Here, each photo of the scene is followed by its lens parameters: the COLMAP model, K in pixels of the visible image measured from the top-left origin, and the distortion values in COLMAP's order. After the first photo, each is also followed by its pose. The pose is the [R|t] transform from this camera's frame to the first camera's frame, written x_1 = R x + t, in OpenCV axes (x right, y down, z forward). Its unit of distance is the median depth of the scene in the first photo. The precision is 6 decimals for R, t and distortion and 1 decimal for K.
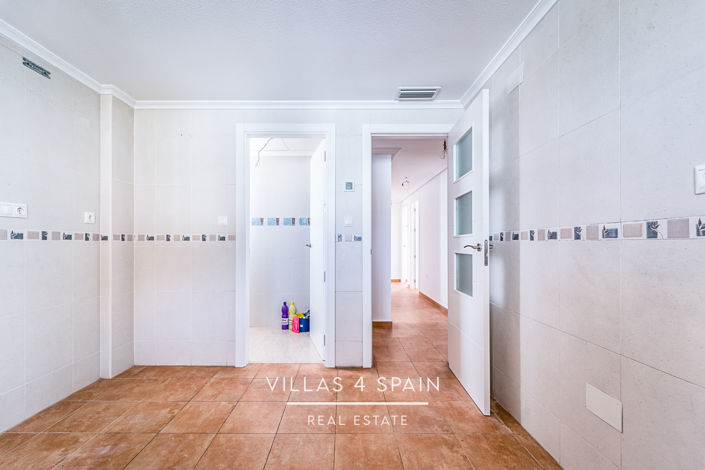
lens RADIAL K [[284.2, 0, 351.9], [0, 284.2, 243.0], [0, 0, 1]] dist [0.000824, -0.000073]
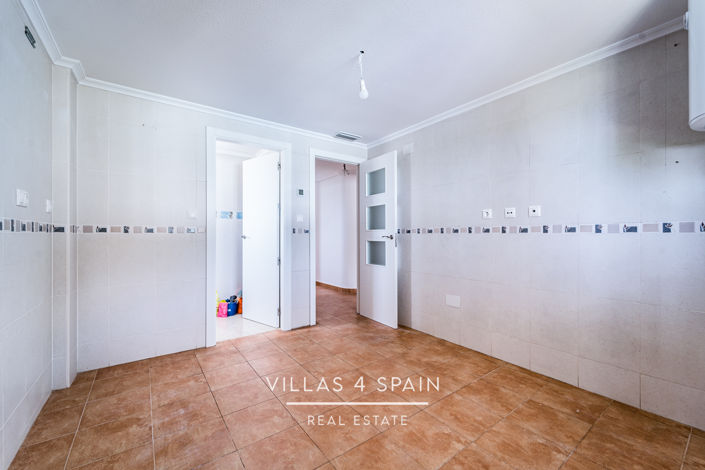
lens RADIAL K [[282.2, 0, 352.5], [0, 282.2, 235.0], [0, 0, 1]] dist [-0.000170, -0.000001]
pose [[0.806129, -0.001245, 0.591739, -0.658678], [0.000396, 0.999999, 0.001565, -0.001294], [-0.591740, -0.001027, 0.806128, -0.238266]]
